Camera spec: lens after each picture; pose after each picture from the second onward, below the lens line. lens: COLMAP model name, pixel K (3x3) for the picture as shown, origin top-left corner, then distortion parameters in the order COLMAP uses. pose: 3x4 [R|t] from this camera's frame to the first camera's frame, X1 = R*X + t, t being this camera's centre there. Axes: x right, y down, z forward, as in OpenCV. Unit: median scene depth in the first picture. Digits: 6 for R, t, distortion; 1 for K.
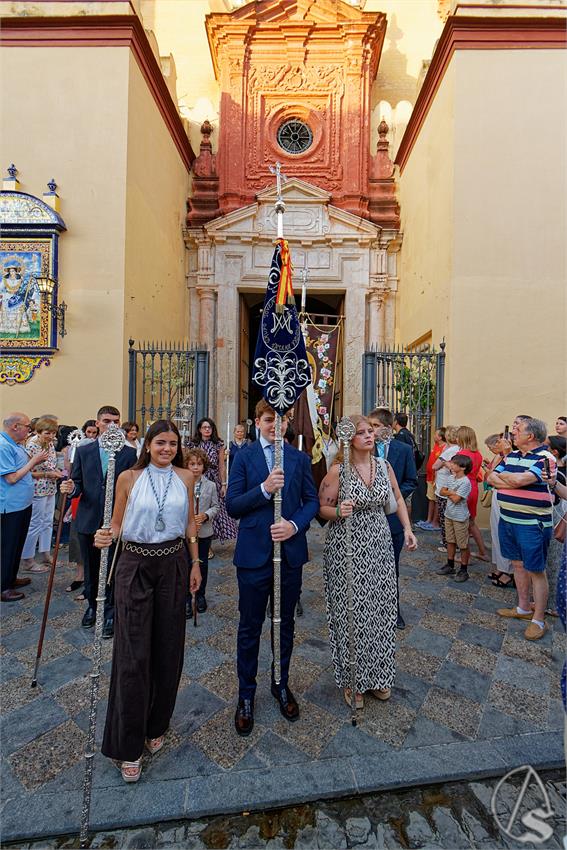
lens RADIAL K [[383.2, 0, 296.9], [0, 383.2, 417.7], [0, 0, 1]] dist [0.005872, -0.005460]
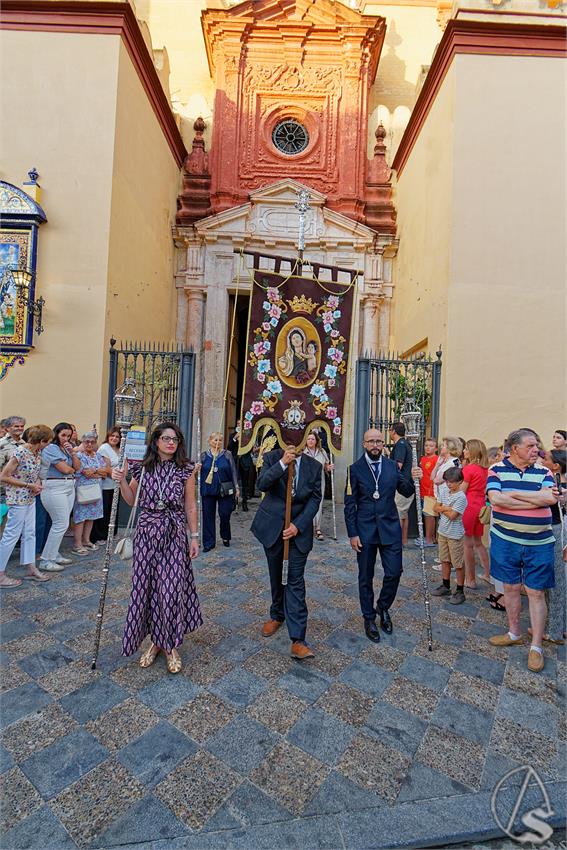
lens RADIAL K [[383.2, 0, 295.4], [0, 383.2, 421.1], [0, 0, 1]] dist [0.005872, -0.005460]
pose [[0.999497, 0.022163, 0.022671, 0.000804], [-0.021849, 0.999663, -0.013990, 0.002003], [-0.022974, 0.013487, 0.999645, 0.036697]]
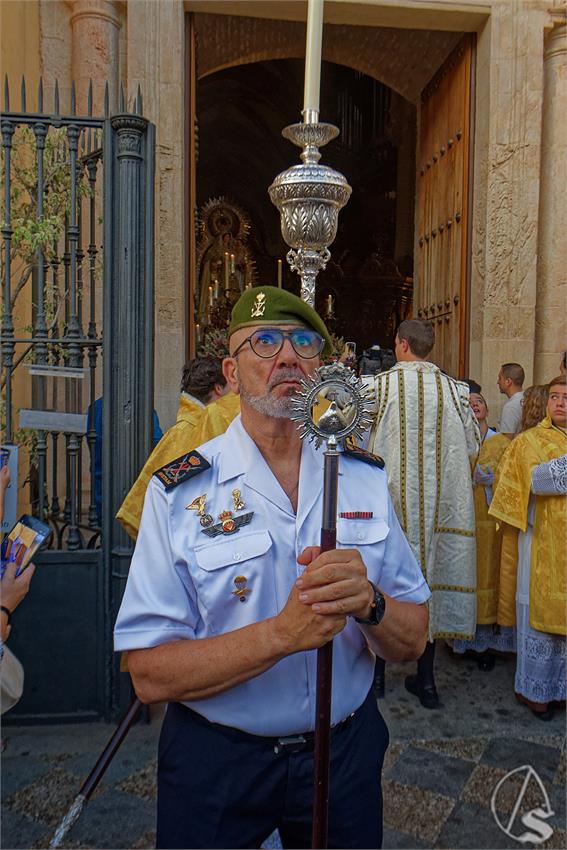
lens RADIAL K [[703.7, 0, 280.4], [0, 703.7, 415.7], [0, 0, 1]] dist [-0.007231, 0.004313]
pose [[0.992341, -0.012855, 0.122859, -0.155201], [0.007253, 0.998918, 0.045935, 0.011037], [-0.123317, -0.044692, 0.991360, 0.360465]]
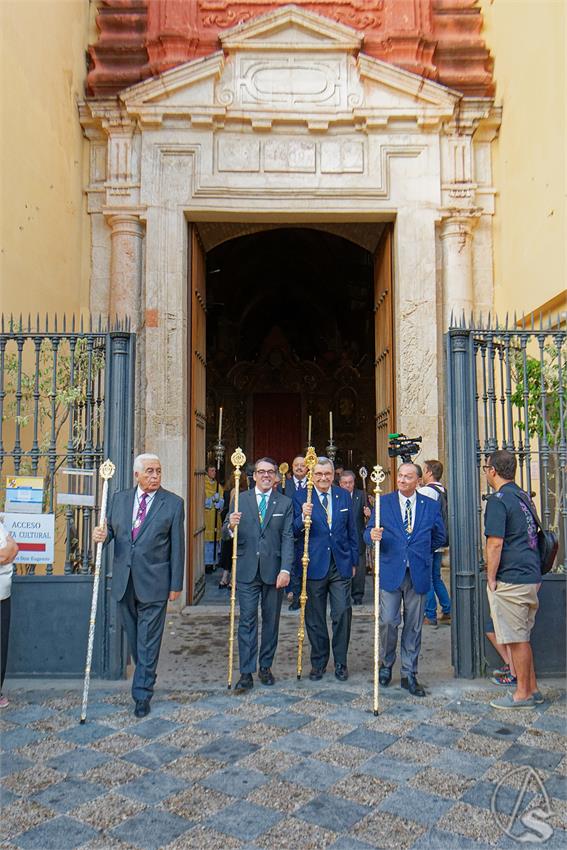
lens RADIAL K [[703.7, 0, 287.1], [0, 703.7, 419.4], [0, 0, 1]] dist [-0.007231, 0.004313]
pose [[0.999671, -0.017844, 0.018408, -0.041579], [0.018983, 0.997789, -0.063697, 0.000045], [-0.017231, 0.064025, 0.997799, 0.079065]]
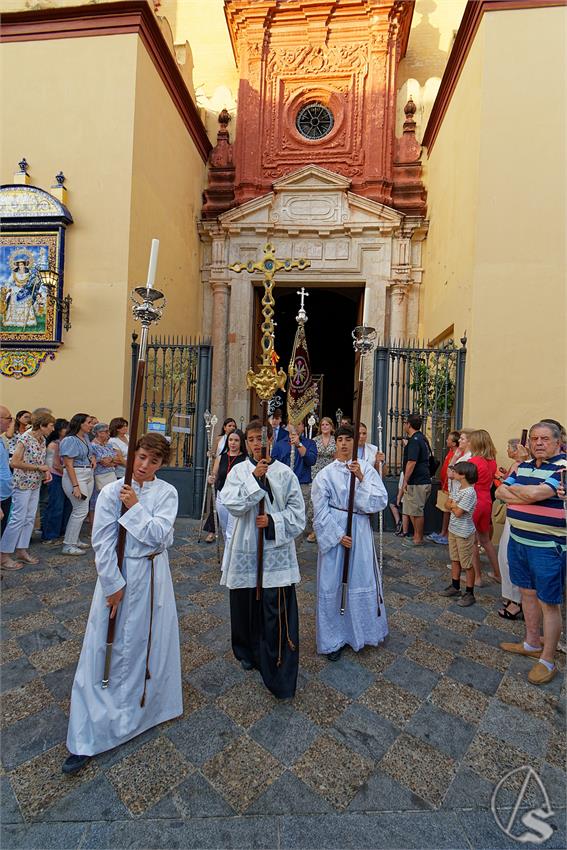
lens RADIAL K [[383.2, 0, 305.8], [0, 383.2, 421.2], [0, 0, 1]] dist [0.005872, -0.005460]
pose [[0.995748, 0.021910, -0.089475, 0.075738], [-0.021423, 0.999750, 0.006392, 0.003351], [0.089592, -0.004448, 0.995969, 0.051798]]
